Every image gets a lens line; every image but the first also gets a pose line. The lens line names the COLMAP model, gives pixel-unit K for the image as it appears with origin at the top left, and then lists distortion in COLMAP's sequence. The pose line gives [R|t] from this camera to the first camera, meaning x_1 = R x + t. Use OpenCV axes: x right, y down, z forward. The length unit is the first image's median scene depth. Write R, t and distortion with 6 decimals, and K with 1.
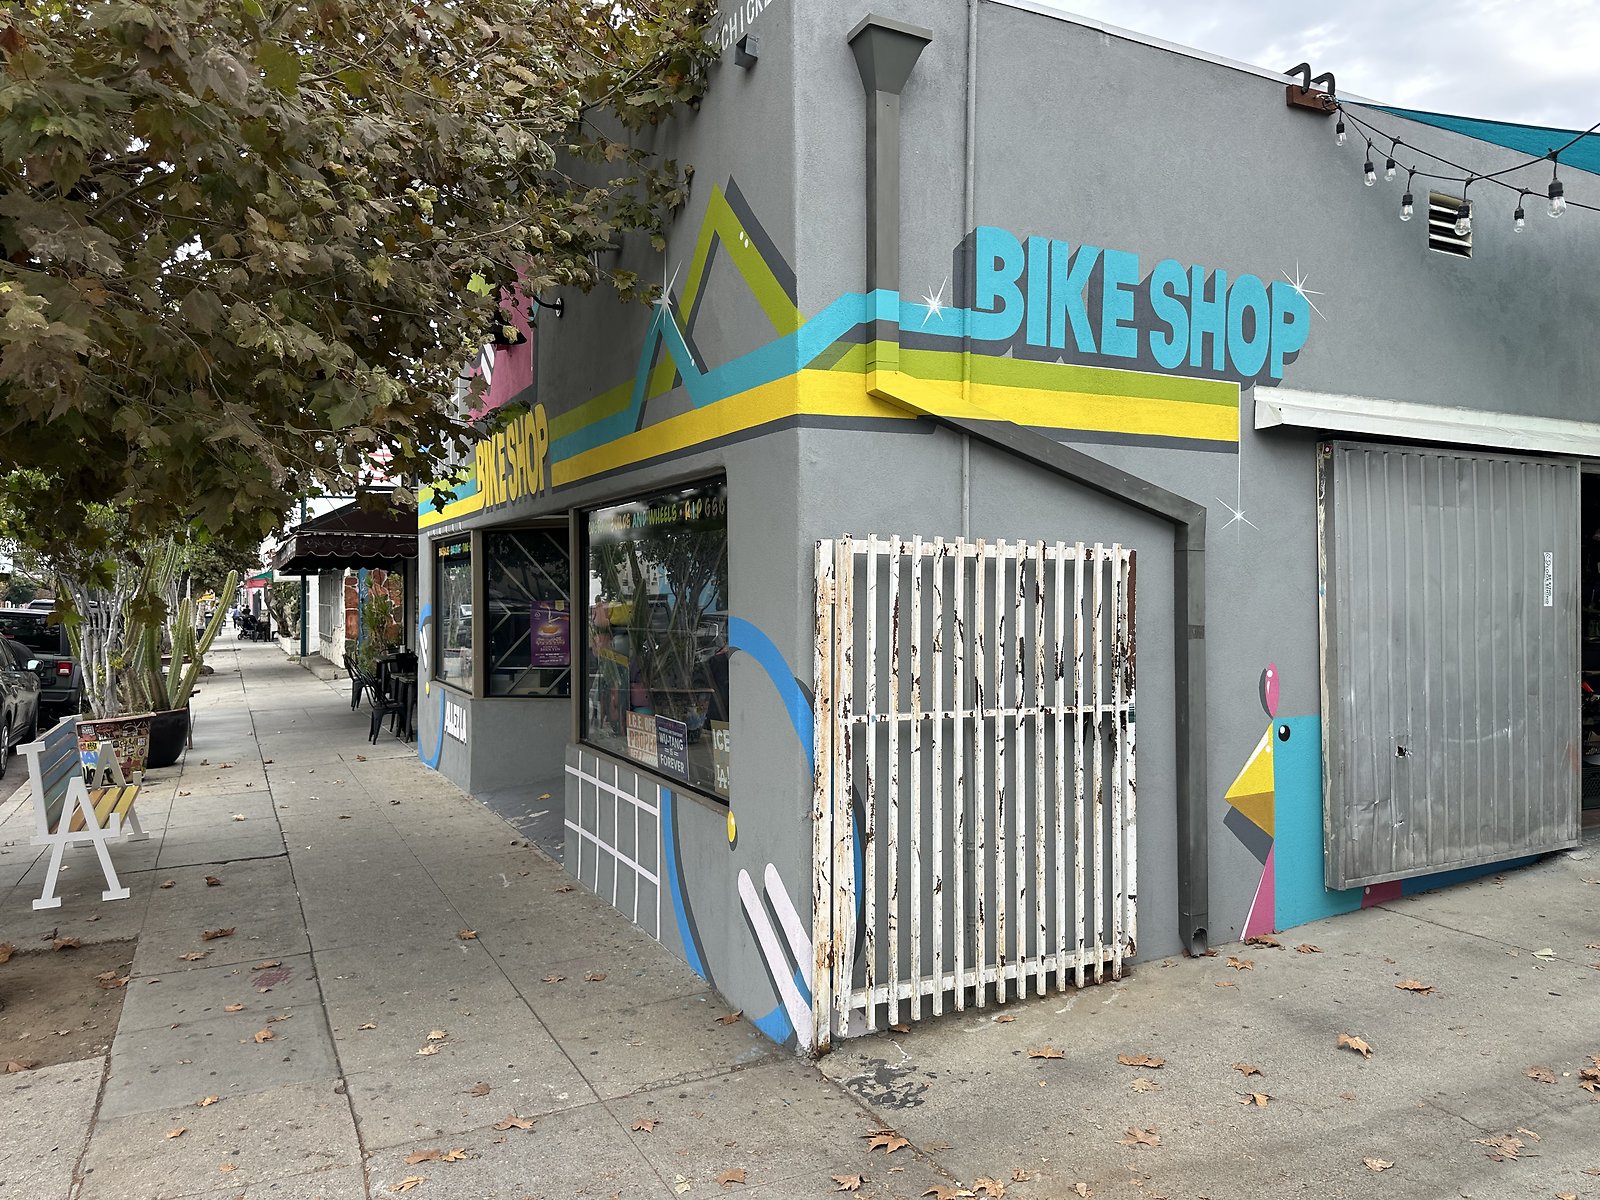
lens RADIAL K [[1116.5, 0, 799.8], [0, 1116.5, 588.1], [0, 0, 1]] dist [0.043570, -0.055290]
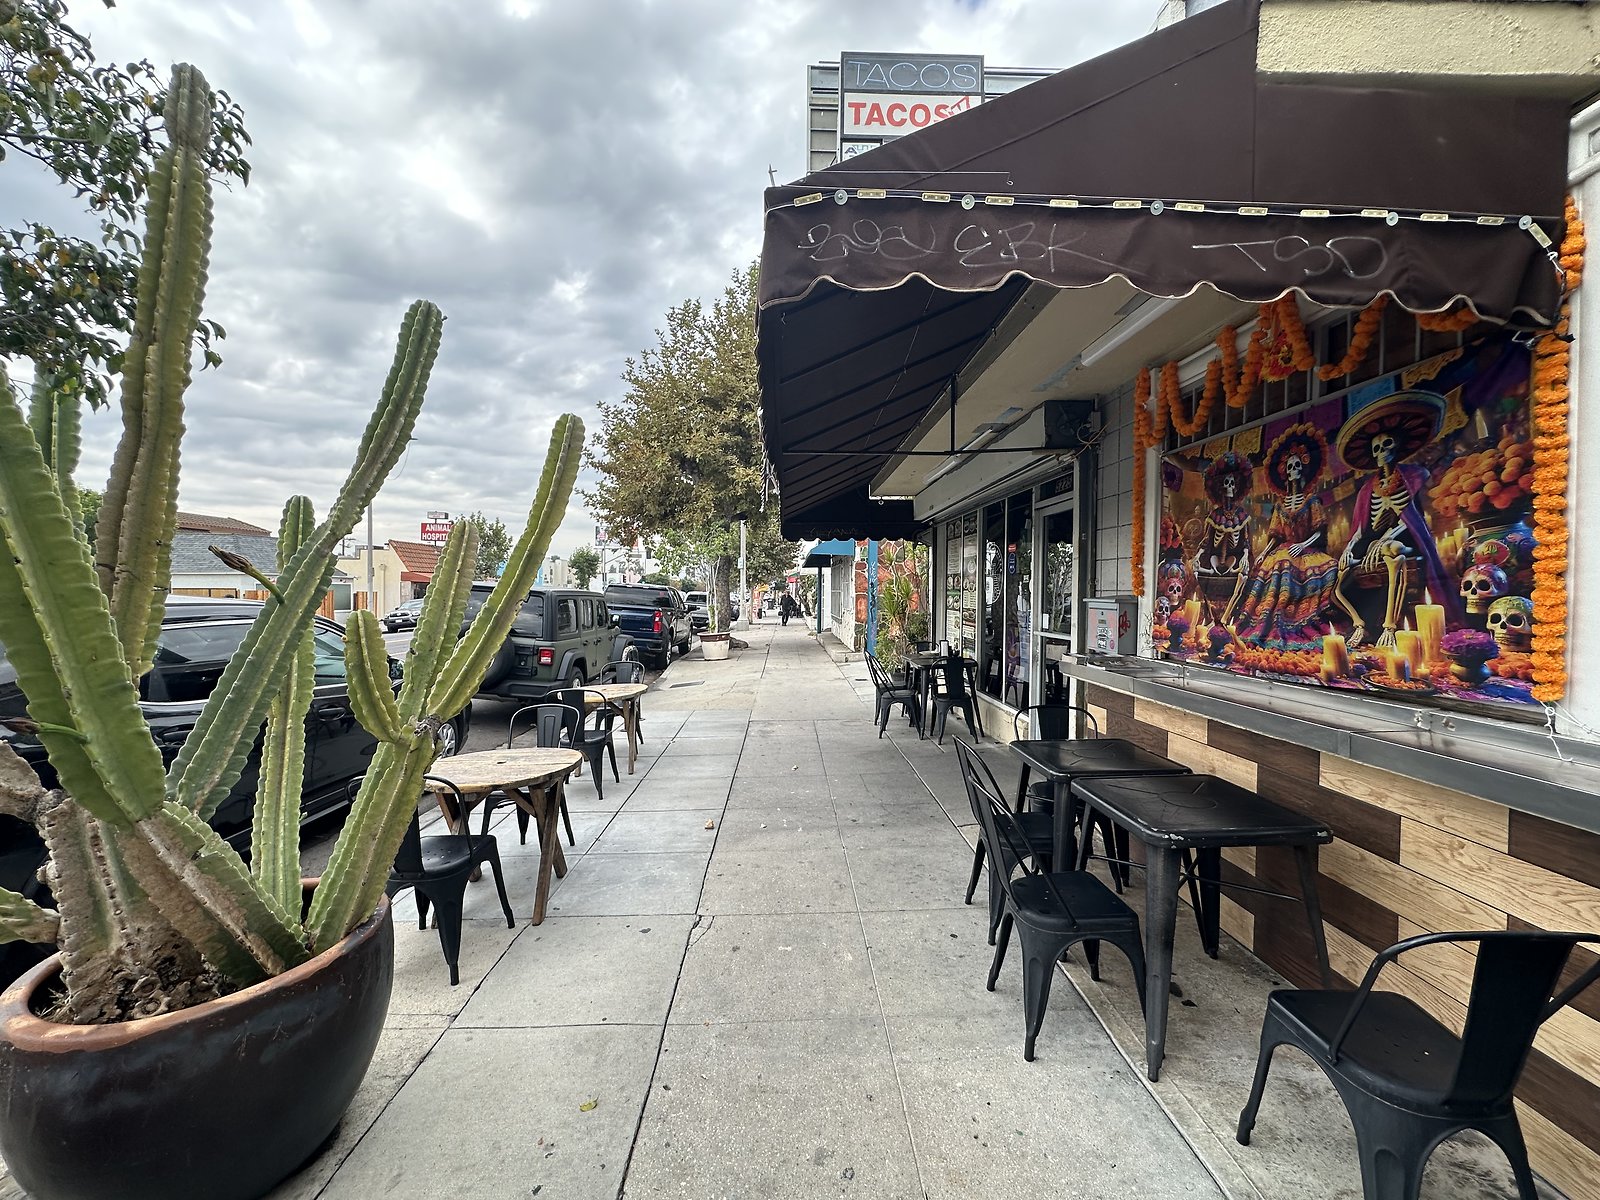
lens RADIAL K [[637.5, 0, 799.0], [0, 637.5, 599.8], [0, 0, 1]] dist [-0.004619, 0.000709]
pose [[0.899439, 0.013886, -0.436826, -0.406095], [-0.006151, 0.999798, 0.019118, 0.028833], [0.437004, -0.014509, 0.899343, 0.937672]]
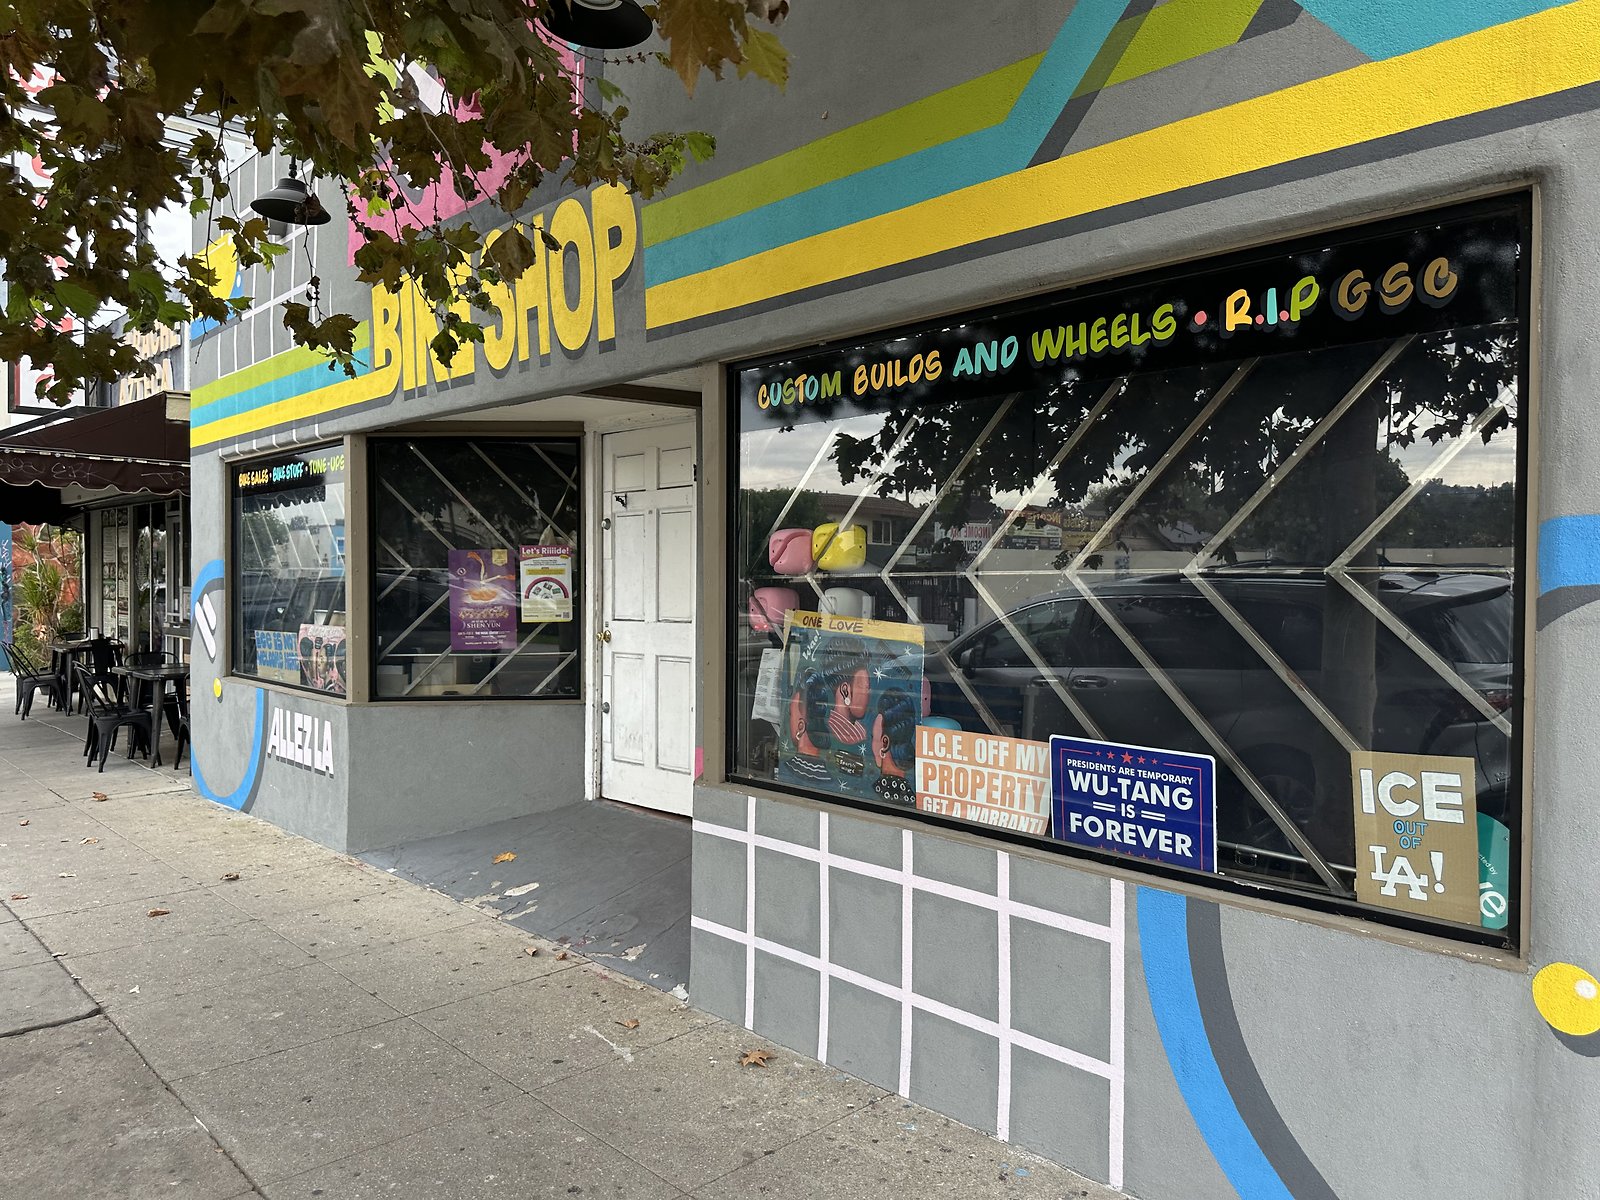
lens RADIAL K [[1116.5, 0, 806.4], [0, 1116.5, 605.9], [0, 0, 1]] dist [0.043570, -0.055290]
pose [[0.958505, 0.003116, 0.285060, -0.185458], [-0.010572, 0.999641, 0.024620, 0.020936], [-0.284881, -0.026611, 0.958193, 0.264126]]
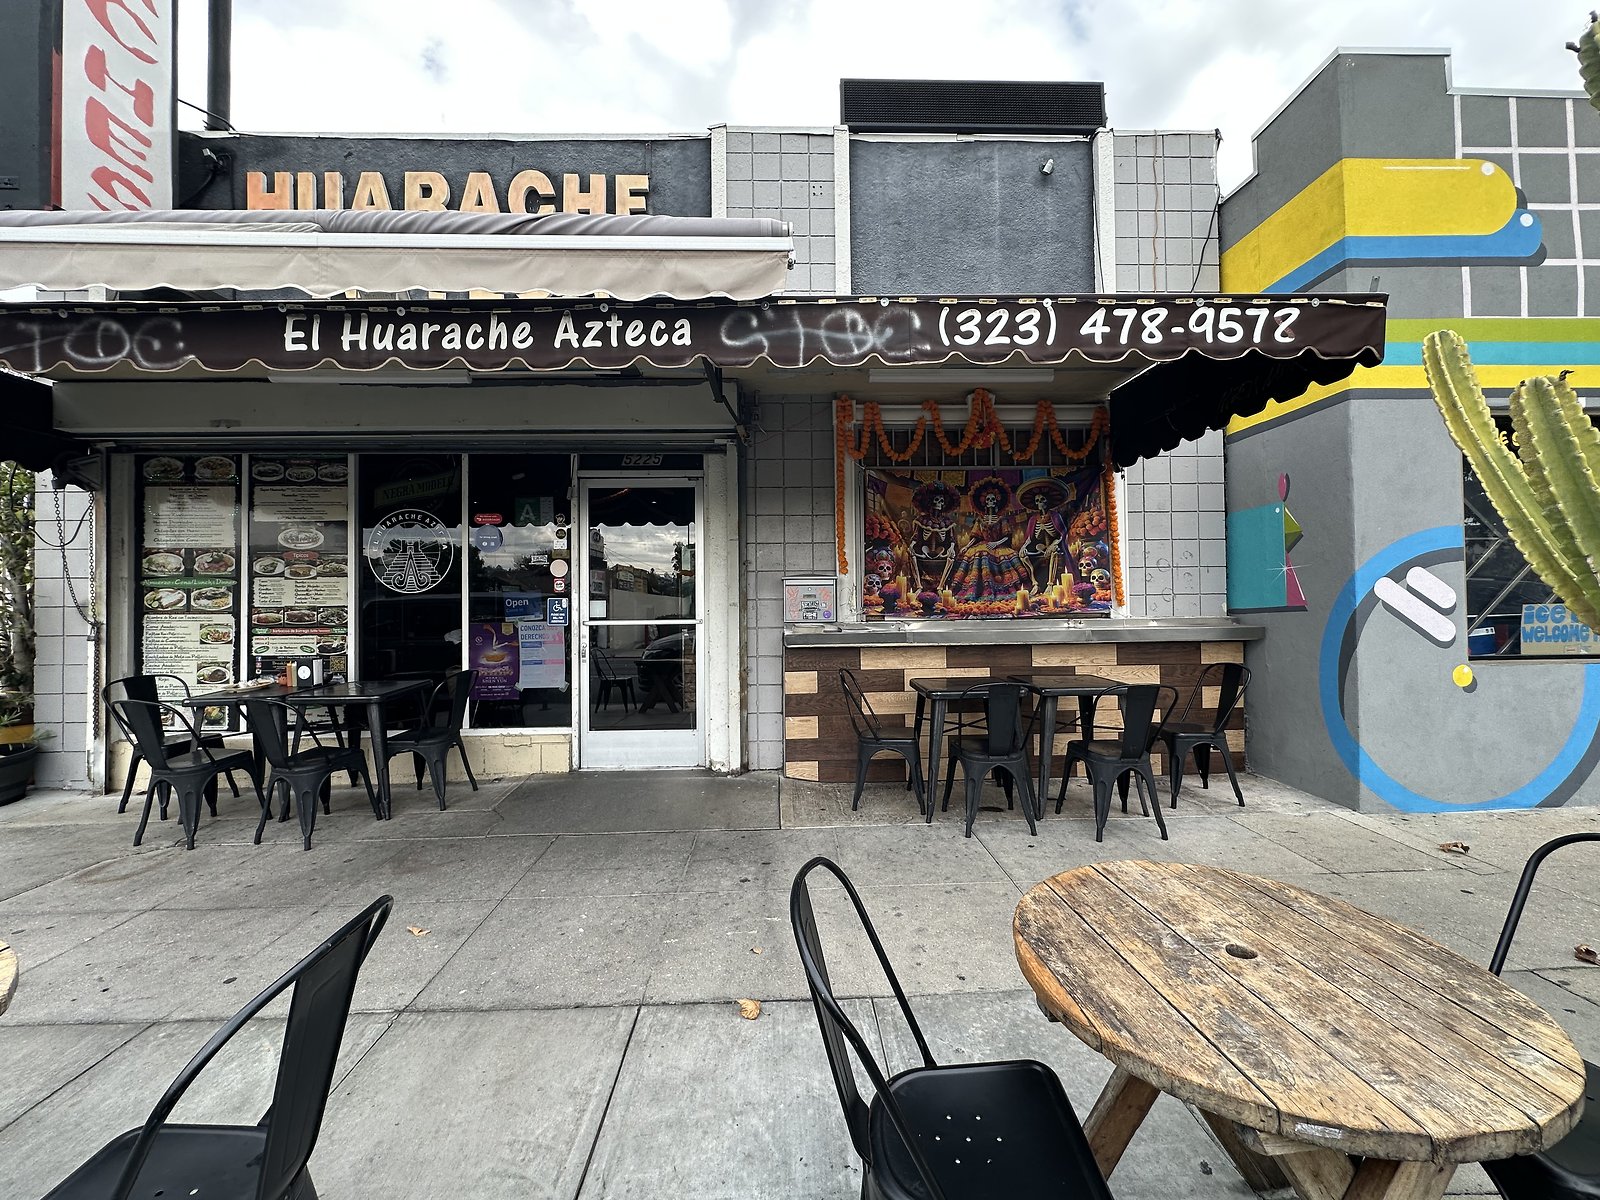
lens RADIAL K [[637.5, 0, 798.2], [0, 637.5, 600.2], [0, 0, 1]] dist [-0.004619, 0.000709]
pose [[0.431899, 0.005530, 0.901905, -0.747961], [0.007782, 0.999921, -0.009857, 0.051054], [-0.901888, 0.011276, 0.431822, 1.140363]]
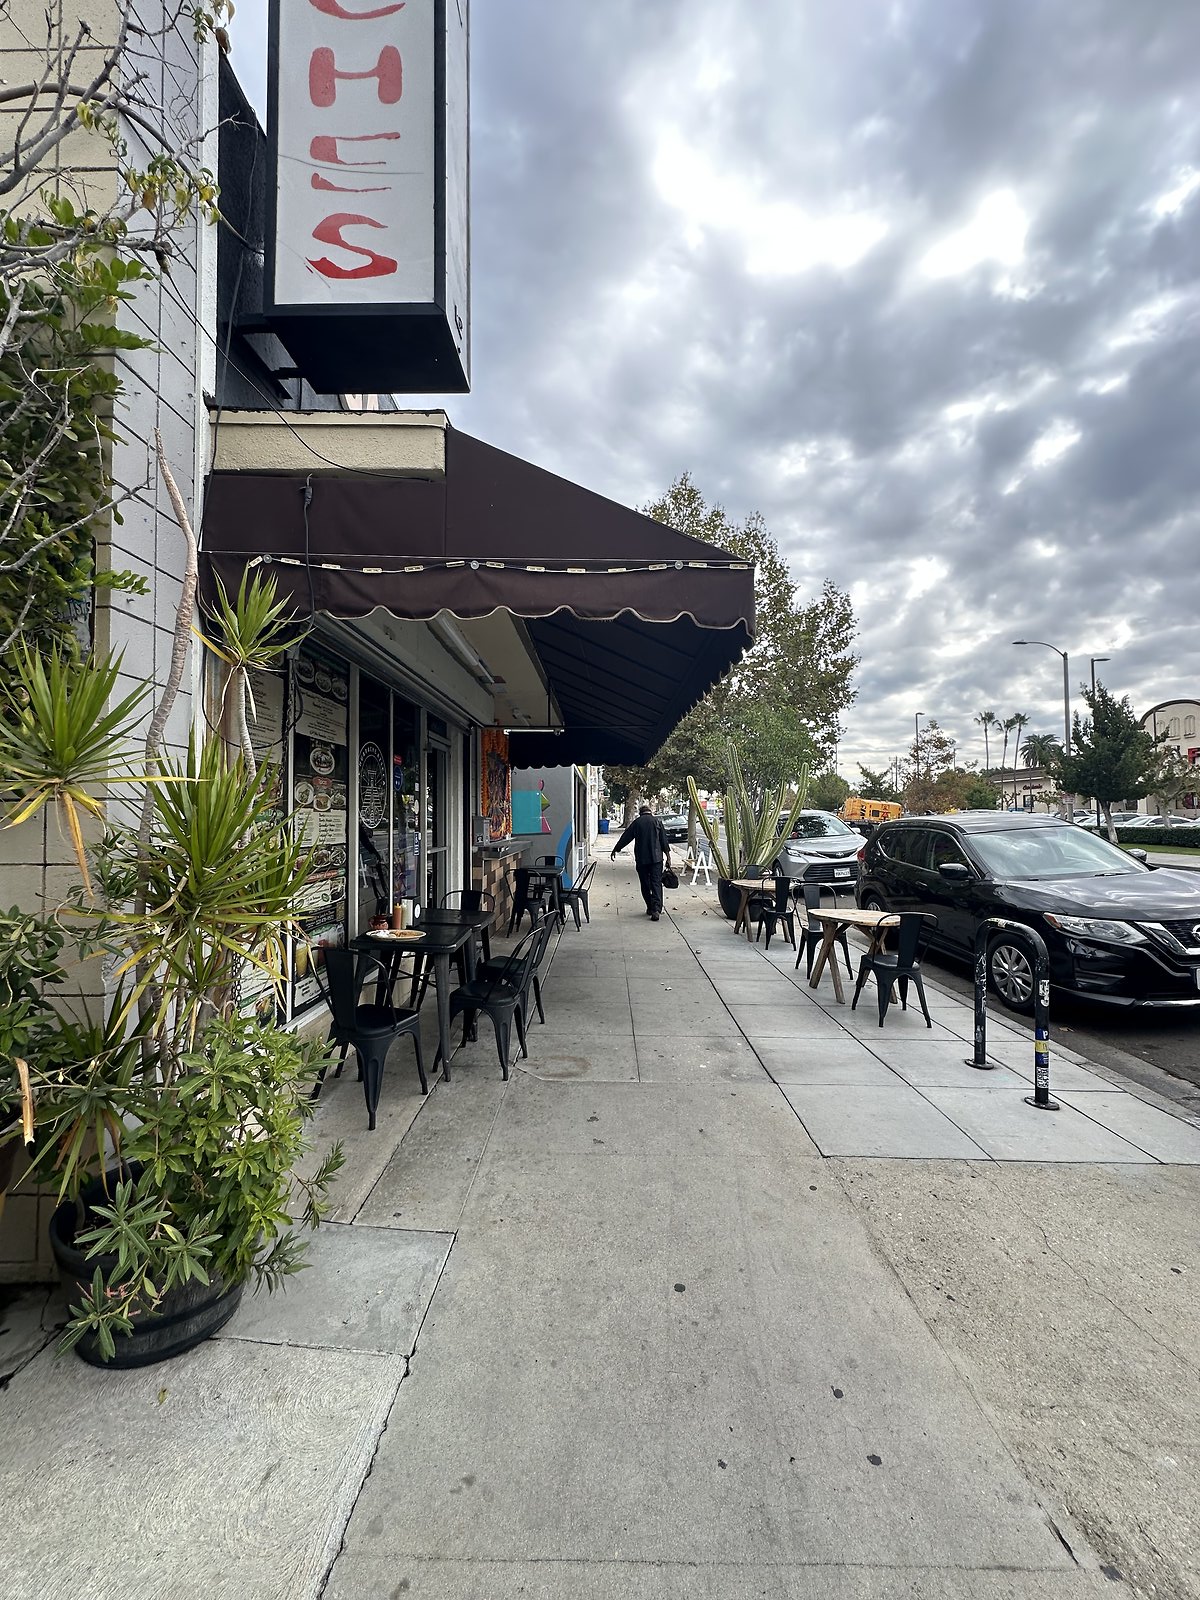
lens RADIAL K [[637.5, 0, 597.1], [0, 637.5, 801.9], [0, 0, 1]] dist [-0.004619, 0.000709]
pose [[-0.884066, 0.020080, 0.466931, -0.795835], [0.006134, 0.999489, -0.031369, 0.038040], [-0.467322, -0.024868, -0.883737, 1.795298]]
